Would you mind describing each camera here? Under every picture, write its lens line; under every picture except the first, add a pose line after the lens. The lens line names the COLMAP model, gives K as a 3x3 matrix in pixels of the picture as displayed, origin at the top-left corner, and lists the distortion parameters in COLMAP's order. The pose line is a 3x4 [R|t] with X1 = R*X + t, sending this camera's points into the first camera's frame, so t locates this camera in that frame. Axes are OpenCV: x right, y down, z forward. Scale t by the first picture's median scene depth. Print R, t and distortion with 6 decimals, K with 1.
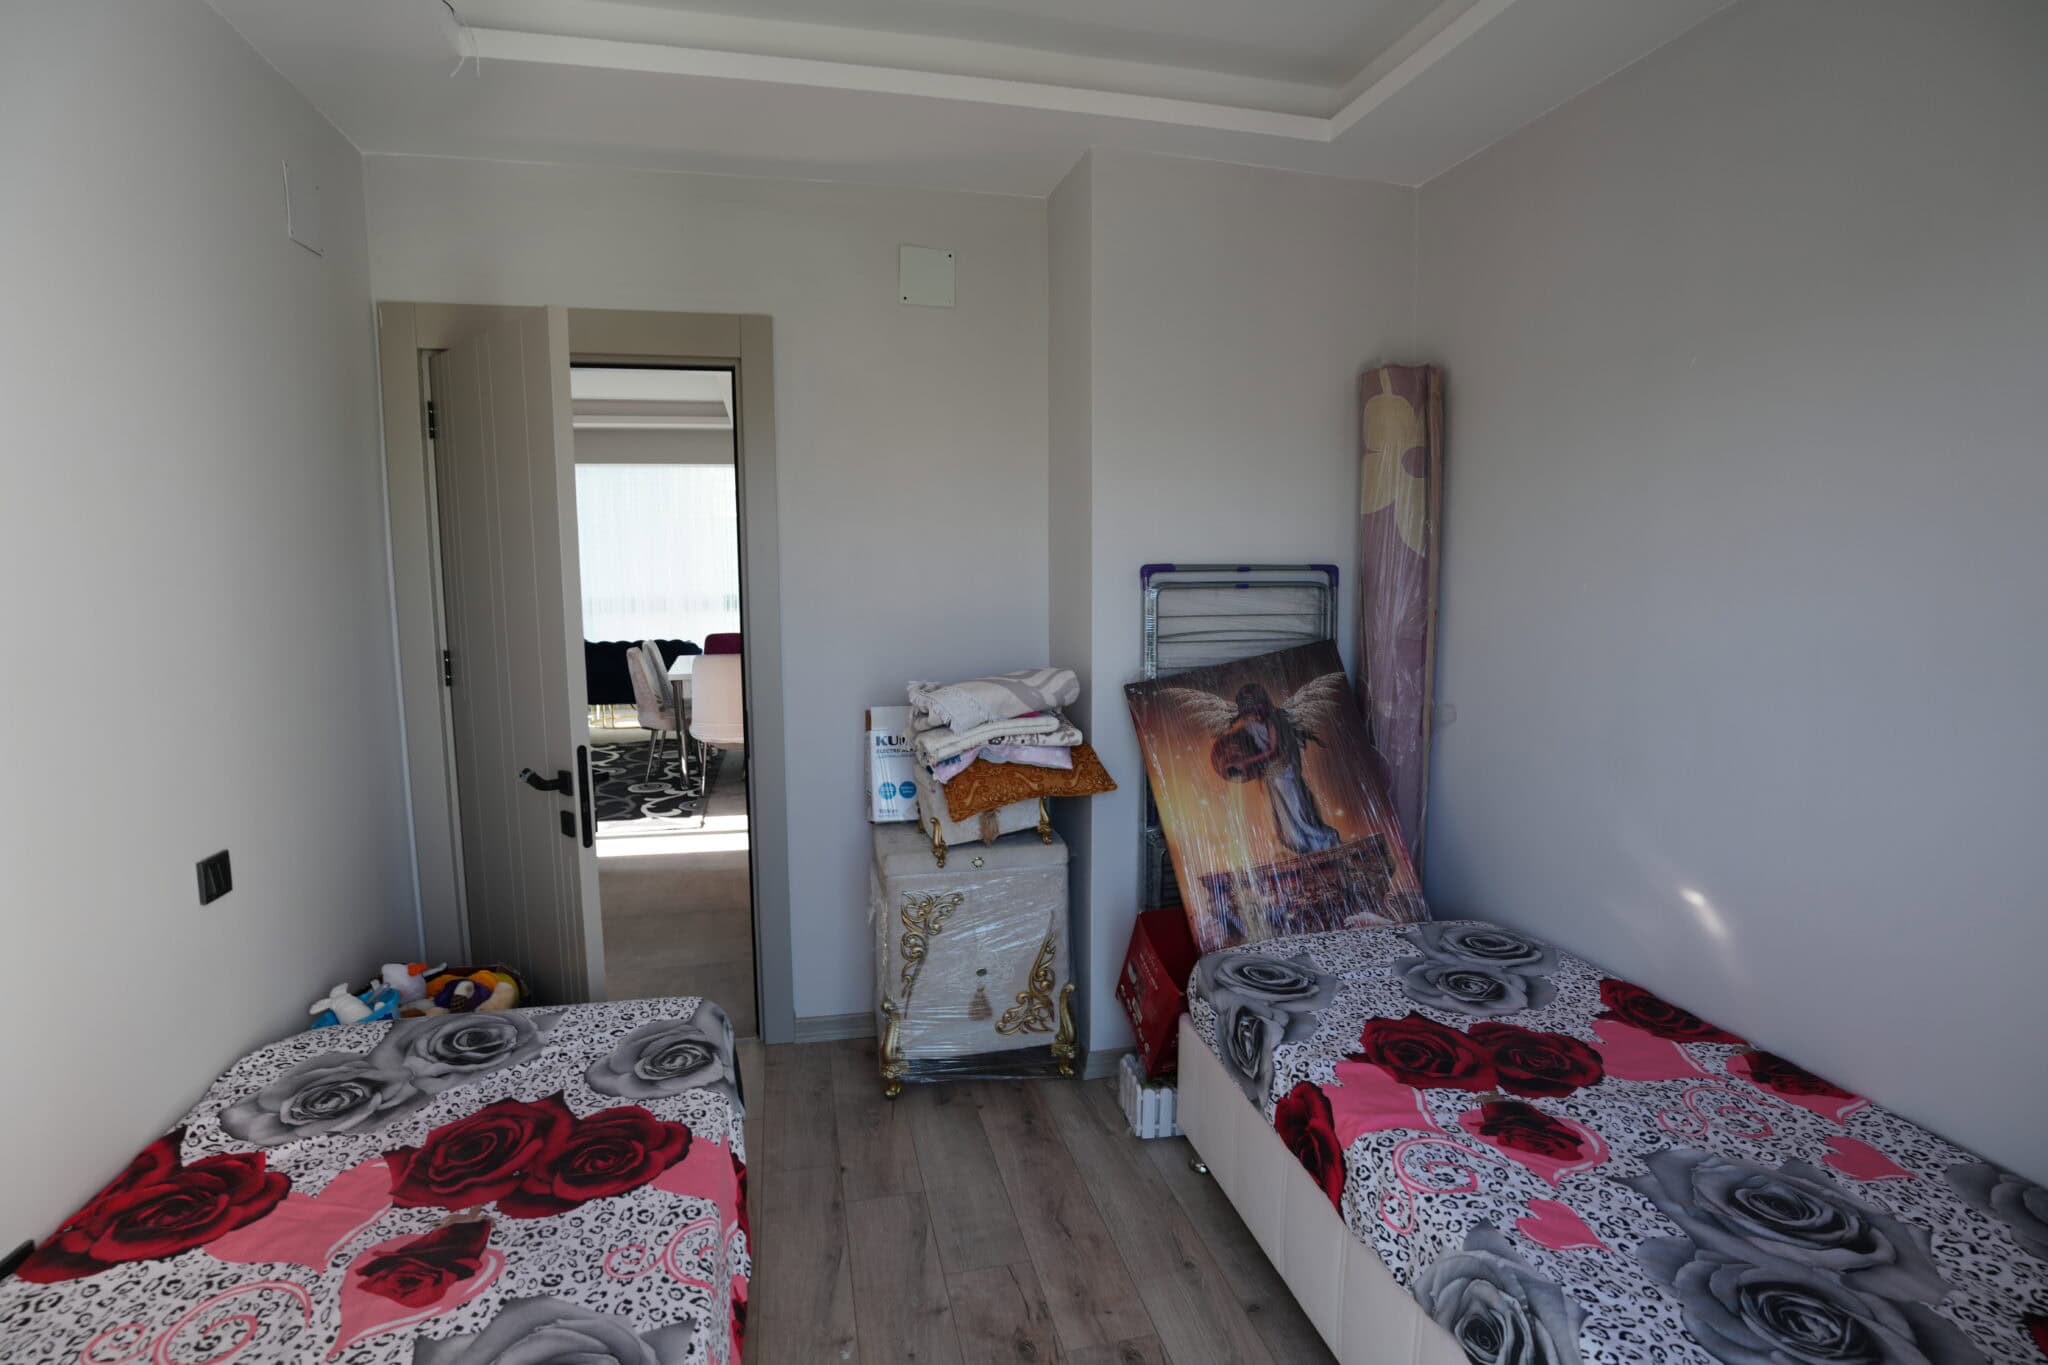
lens RADIAL K [[1029.5, 0, 1022.7], [0, 1029.5, 688.8], [0, 0, 1]] dist [-0.085583, 0.044742]
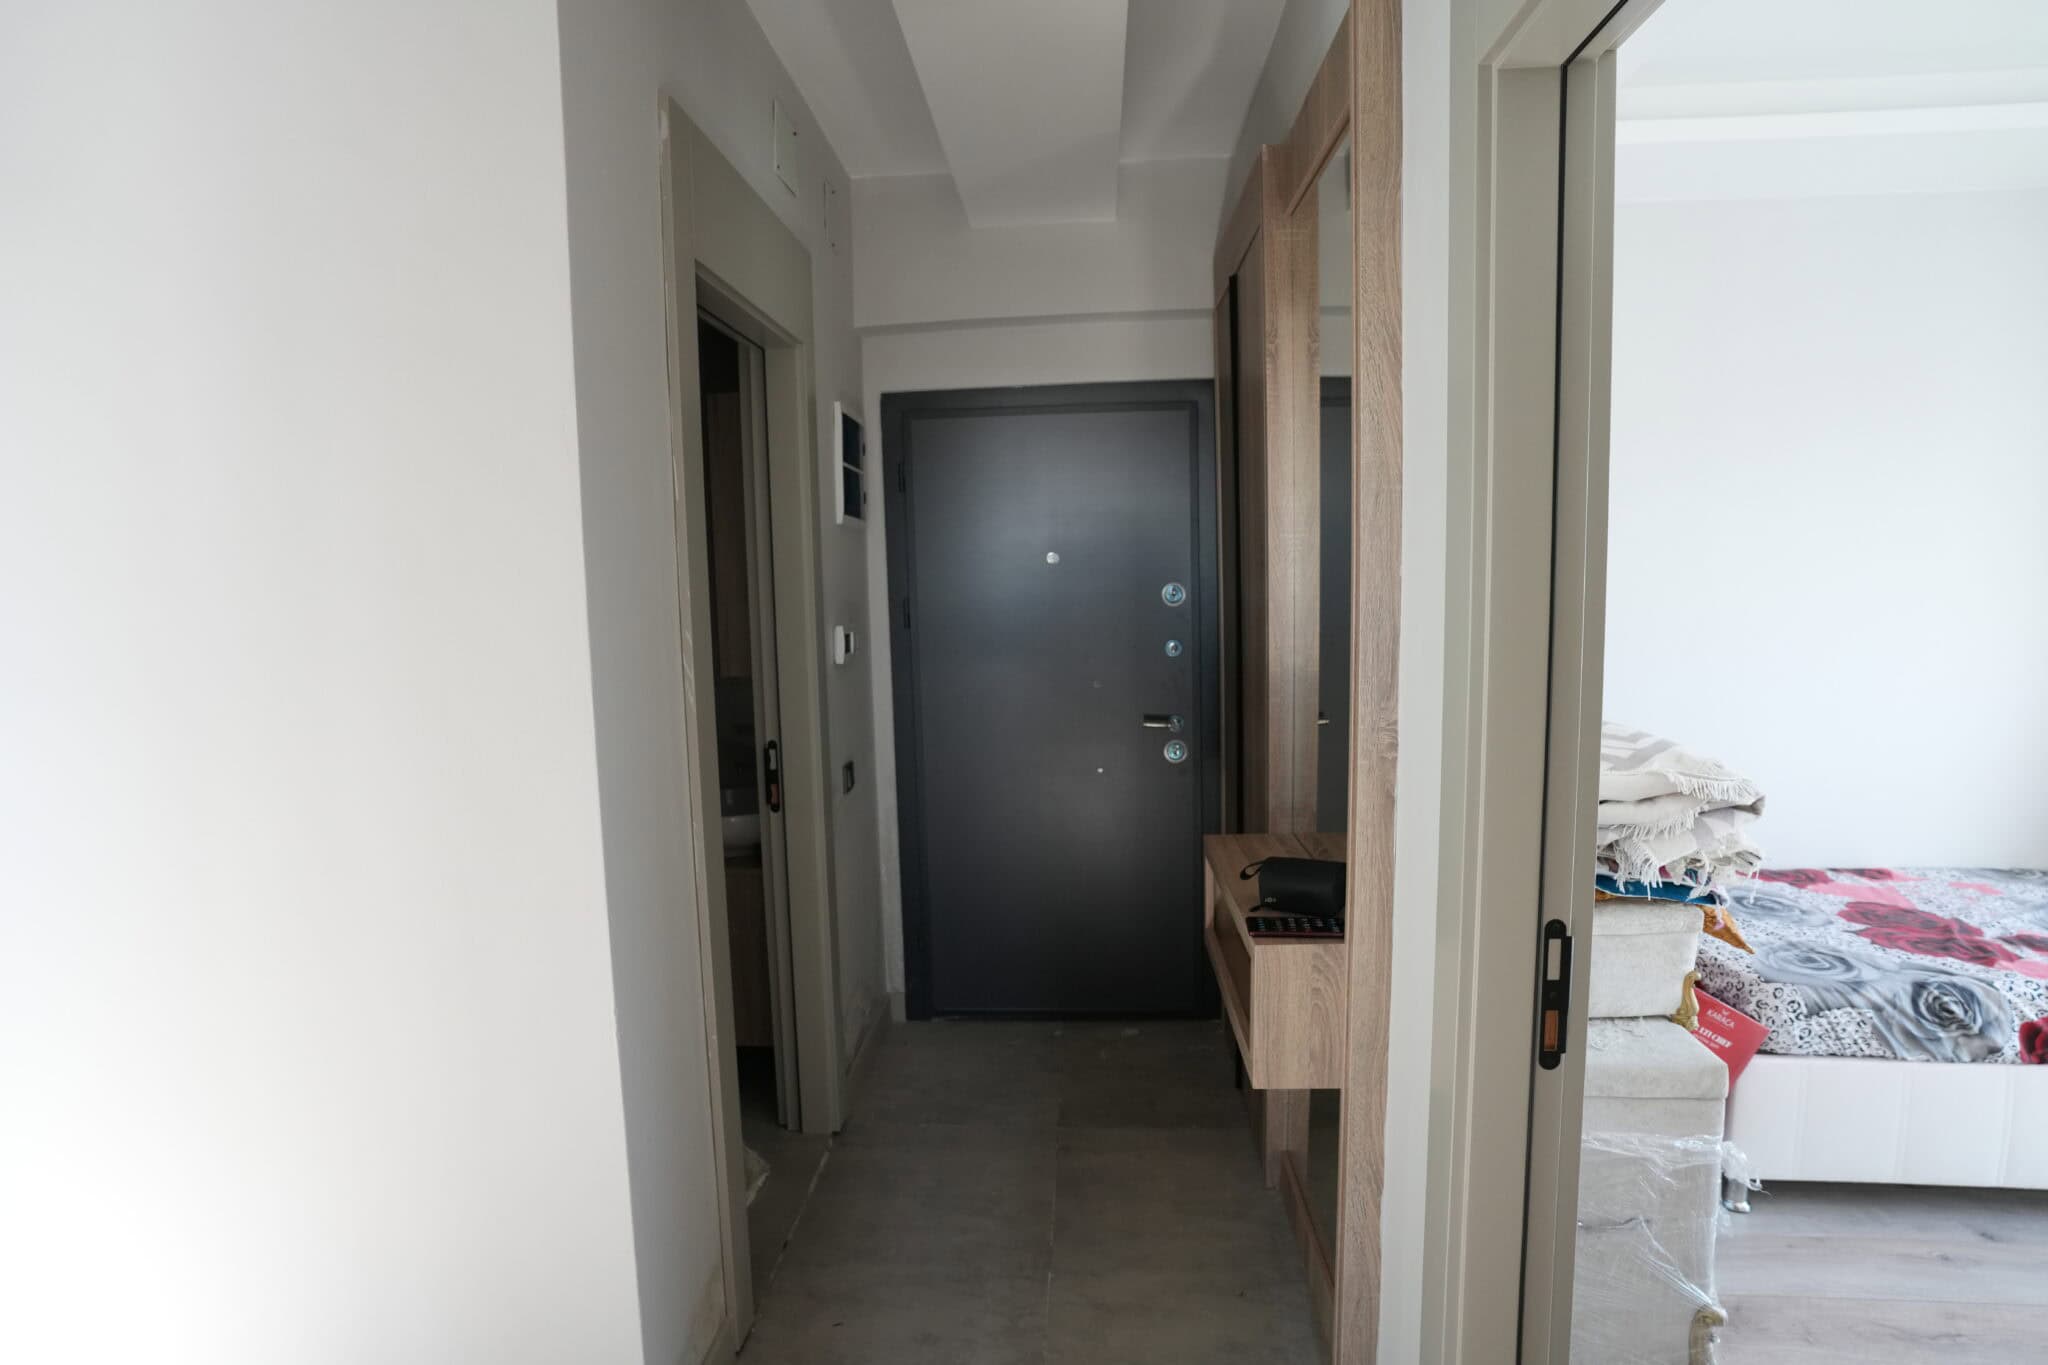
lens RADIAL K [[1016.0, 0, 1032.3], [0, 1016.0, 674.7], [0, 0, 1]] dist [-0.060276, 0.031748]
pose [[0.268755, -0.097230, 0.958289, -1.234927], [0.130226, 0.989425, 0.063867, -0.238819], [-0.954365, 0.107630, 0.278574, 1.958214]]
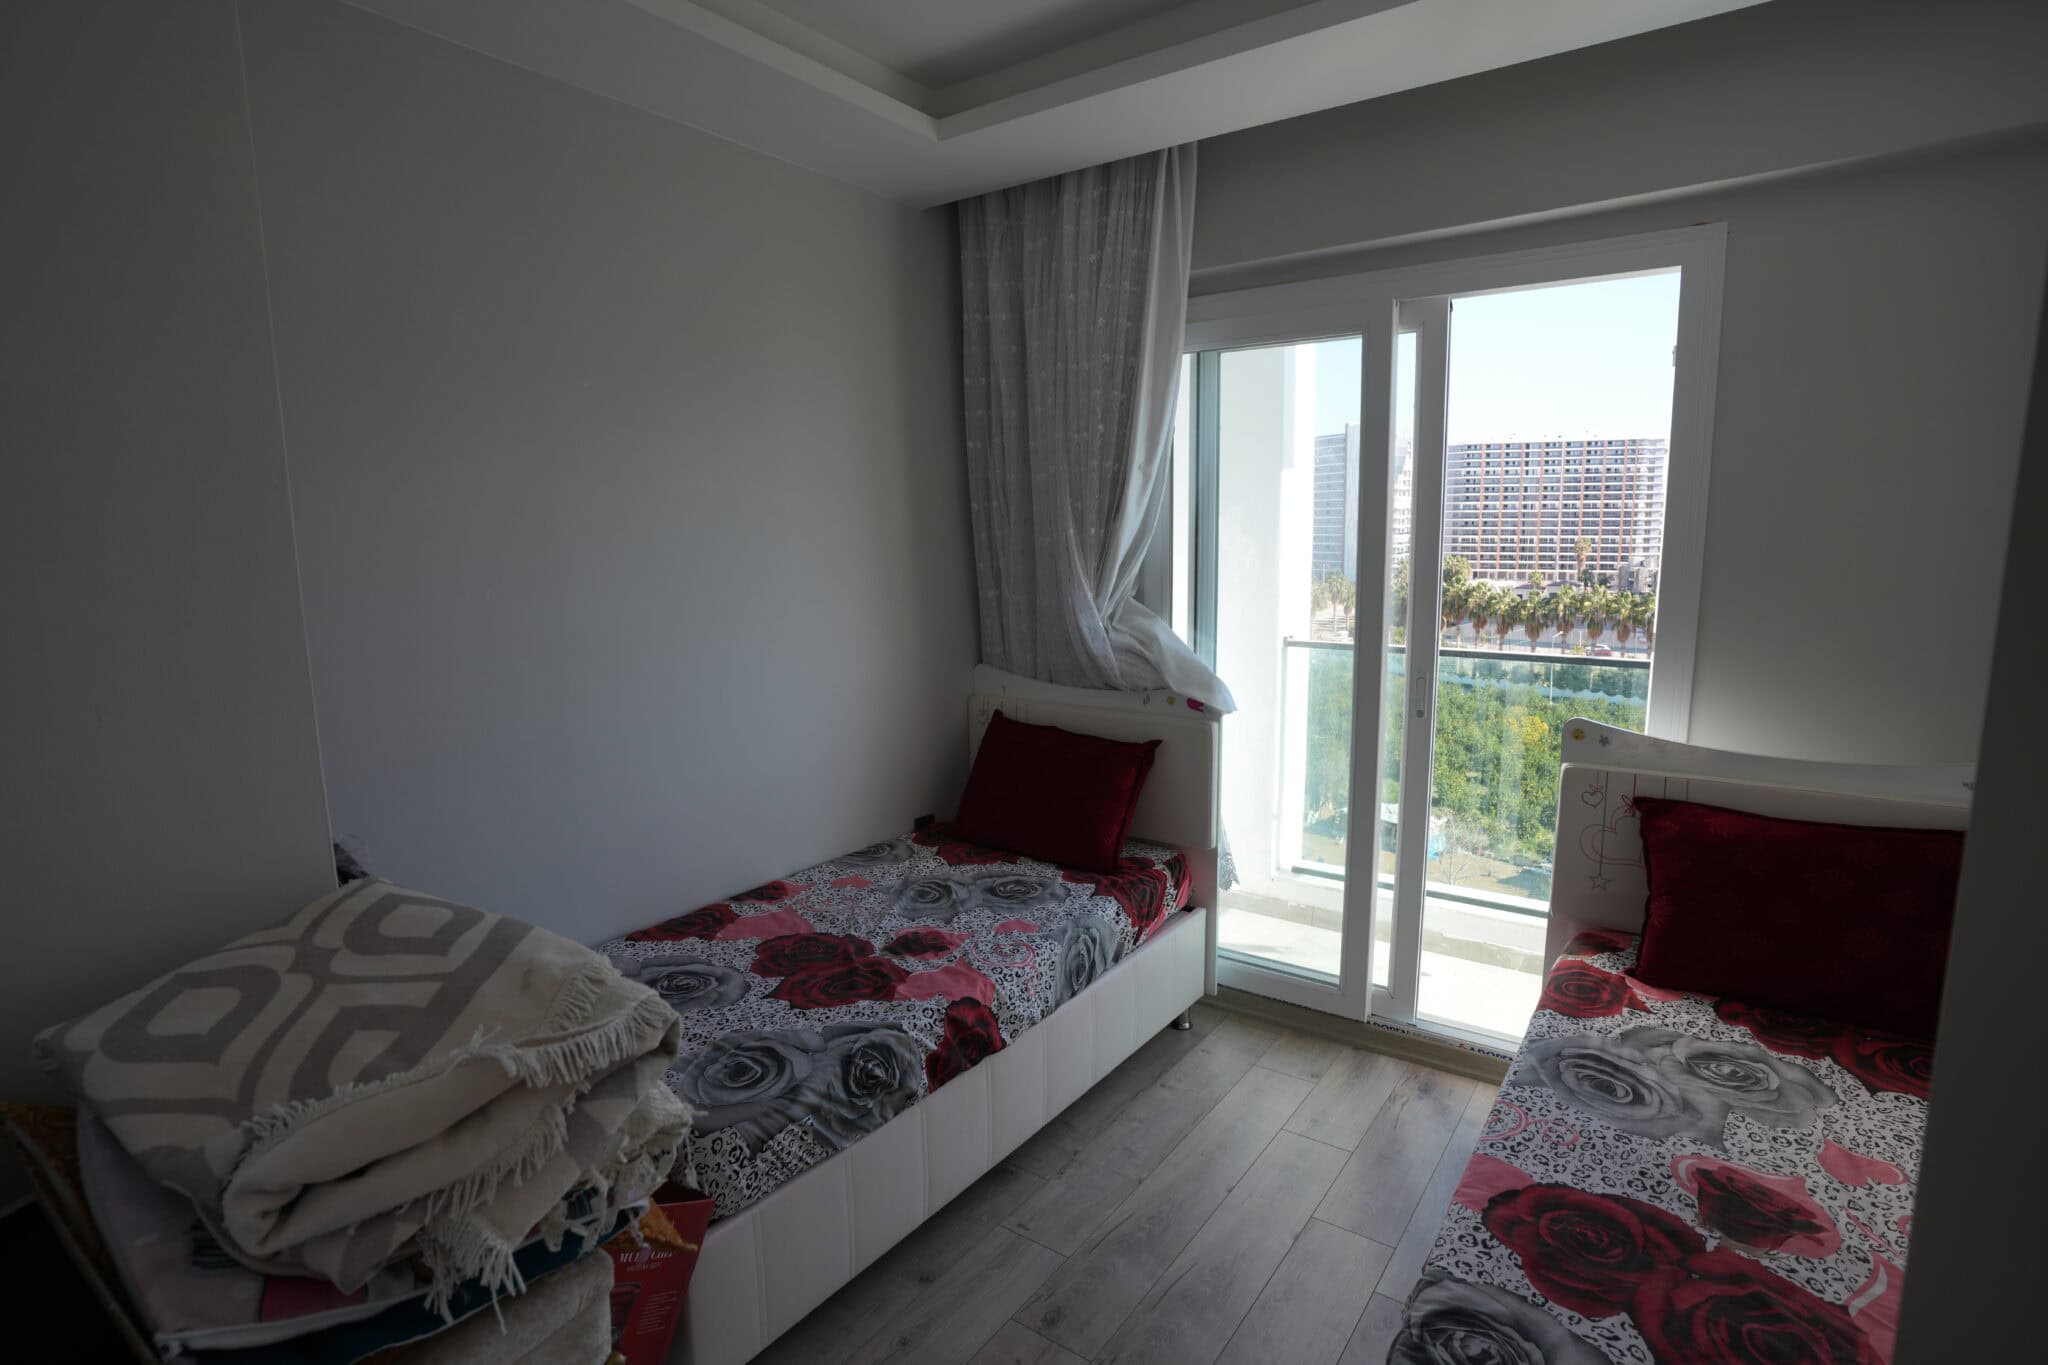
lens RADIAL K [[1028.4, 0, 1024.0], [0, 1028.4, 682.5], [0, 0, 1]] dist [-0.080543, 0.039362]
pose [[-0.666872, -0.099139, 0.738548, -0.655577], [0.105585, 0.968540, 0.225350, -0.246800], [-0.737654, 0.228260, -0.635425, 1.733190]]
